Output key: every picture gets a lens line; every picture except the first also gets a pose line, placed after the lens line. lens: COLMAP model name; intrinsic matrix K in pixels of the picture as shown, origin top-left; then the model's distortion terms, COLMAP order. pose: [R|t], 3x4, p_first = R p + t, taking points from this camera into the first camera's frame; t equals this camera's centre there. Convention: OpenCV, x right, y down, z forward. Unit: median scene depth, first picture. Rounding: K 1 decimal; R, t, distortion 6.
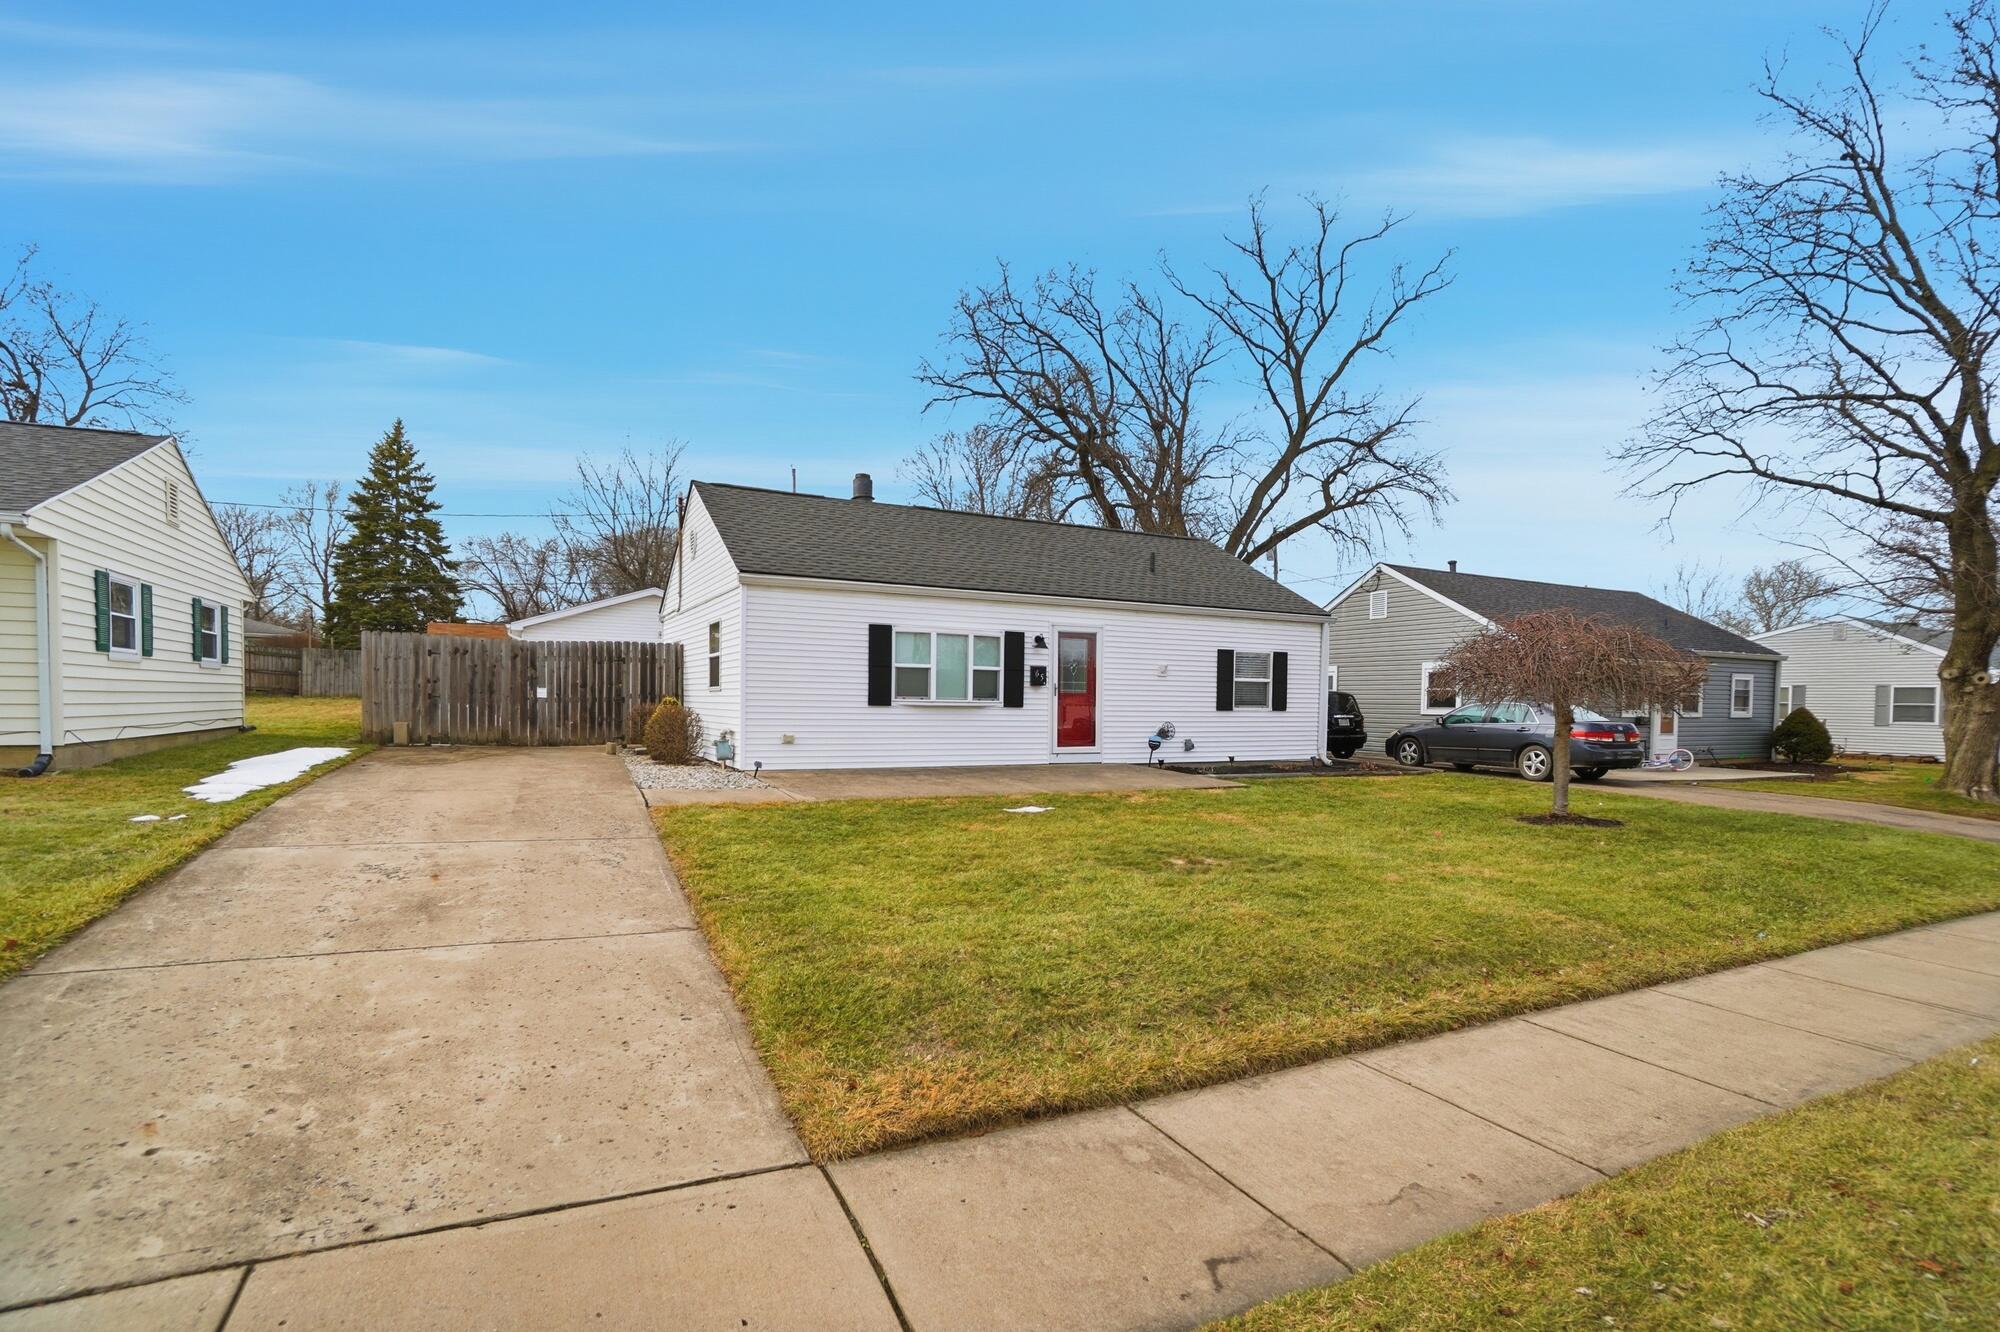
lens RADIAL K [[922.8, 0, 952.5], [0, 922.8, 680.5], [0, 0, 1]] dist [-0.061853, 0.023986]
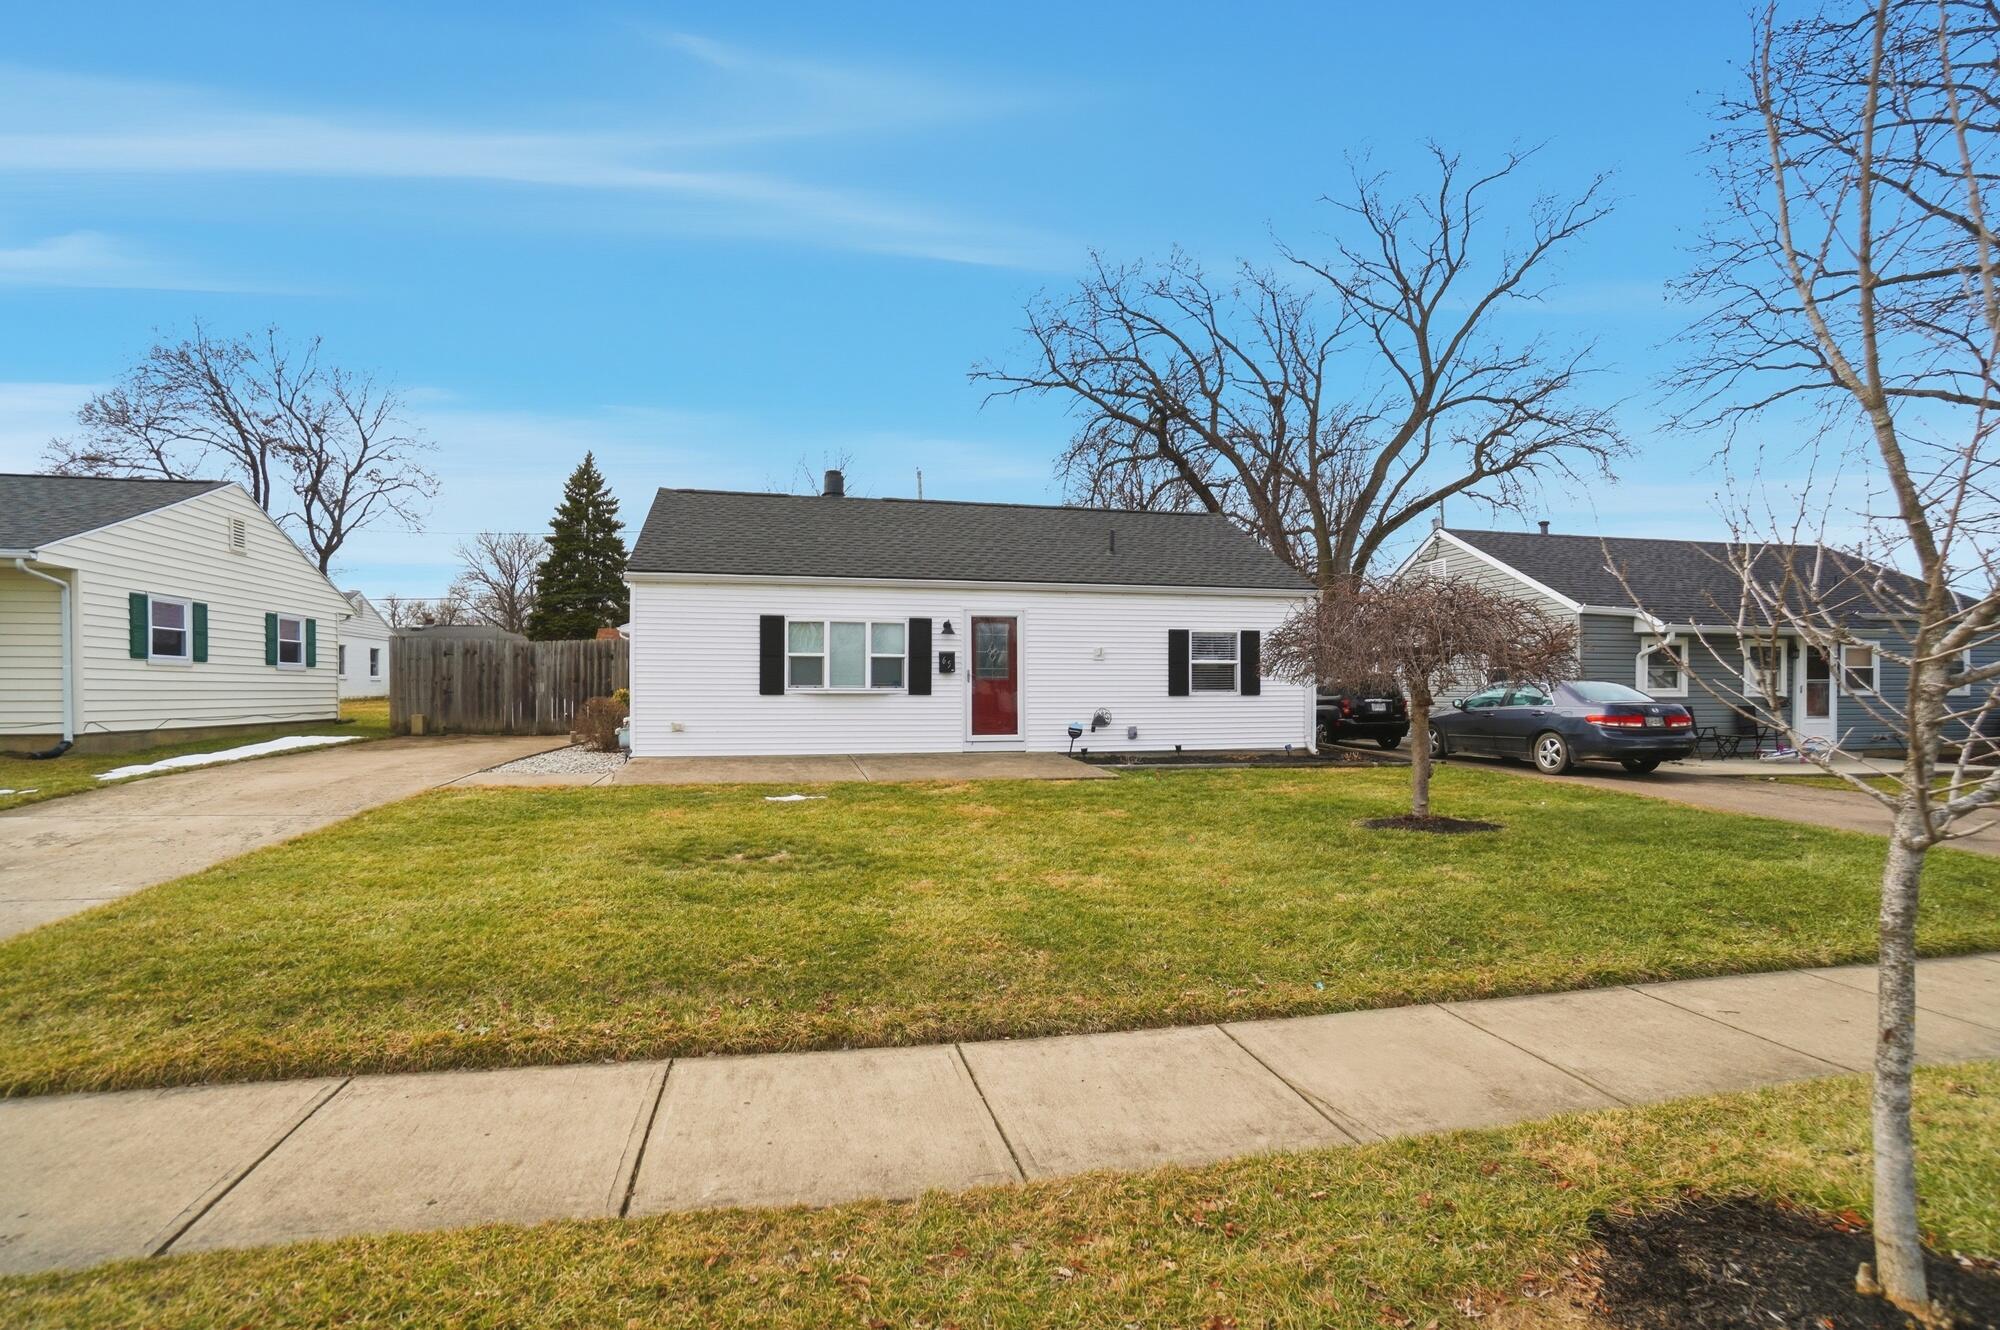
lens RADIAL K [[890.3, 0, 982.4], [0, 890.3, 651.3], [0, 0, 1]] dist [-0.058756, 0.021223]
pose [[0.971970, -0.025099, -0.233761, 0.323058], [0.019423, 0.999459, -0.026550, 0.008247], [0.234301, 0.021266, 0.971932, 0.083598]]
